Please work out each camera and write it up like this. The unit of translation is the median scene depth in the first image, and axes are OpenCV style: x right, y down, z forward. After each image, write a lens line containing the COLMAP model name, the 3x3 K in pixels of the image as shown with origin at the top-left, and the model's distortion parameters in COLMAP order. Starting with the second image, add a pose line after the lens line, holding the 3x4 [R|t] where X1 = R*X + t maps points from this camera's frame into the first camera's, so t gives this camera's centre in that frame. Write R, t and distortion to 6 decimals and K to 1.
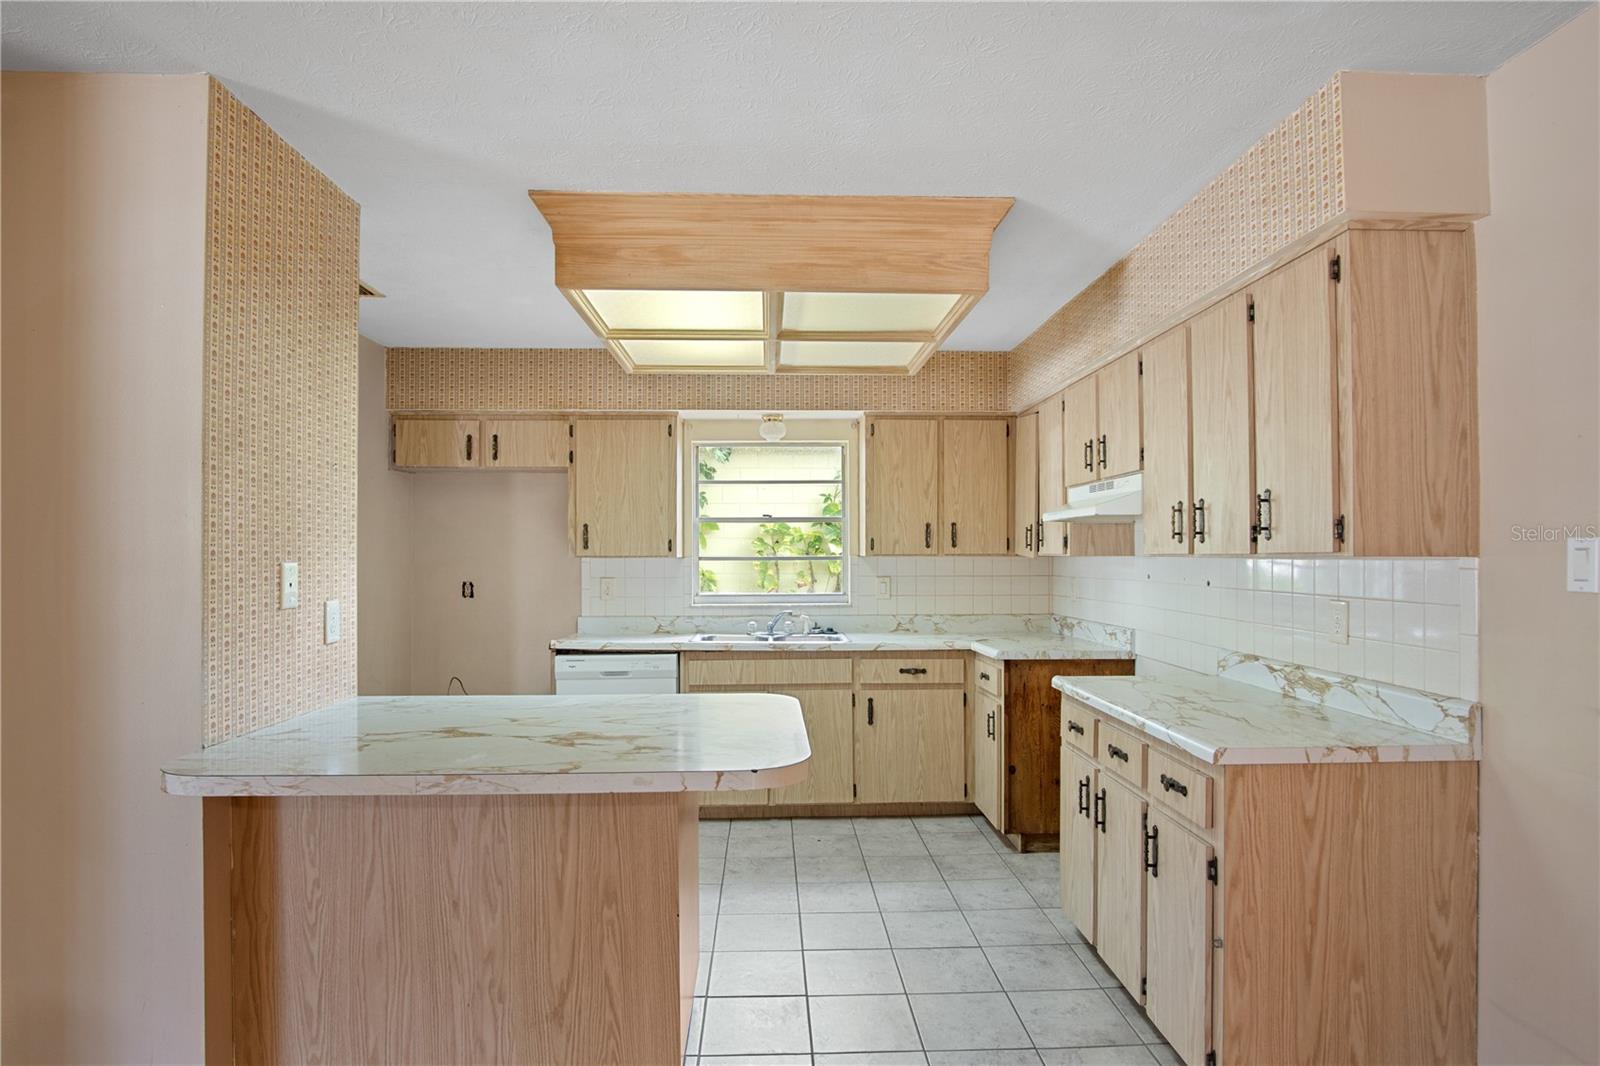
lens RADIAL K [[859.4, 0, 806.2], [0, 859.4, 543.2], [0, 0, 1]] dist [-0.031868, 0.007942]
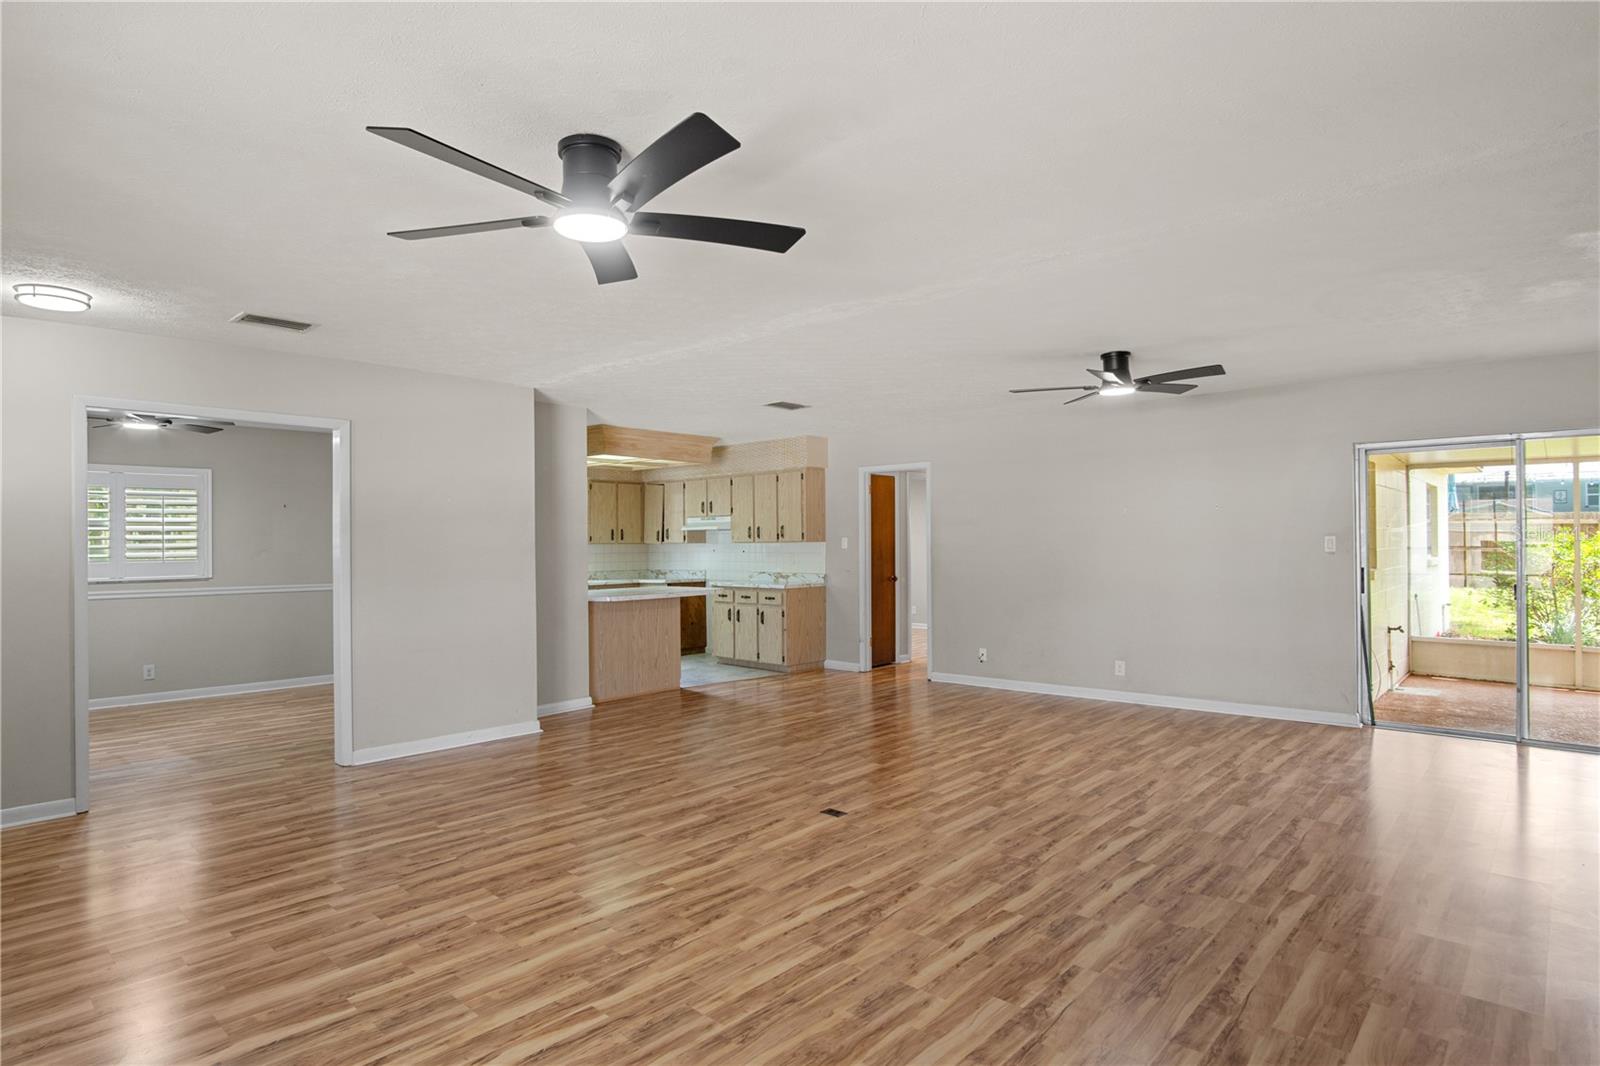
lens RADIAL K [[859.4, 0, 803.4], [0, 859.4, 546.8], [0, 0, 1]] dist [-0.031868, 0.007942]
pose [[0.698739, -0.006972, 0.715343, -1.190910], [-0.002425, 0.999924, 0.012114, -0.006334], [-0.715373, -0.010199, 0.698669, -0.986218]]
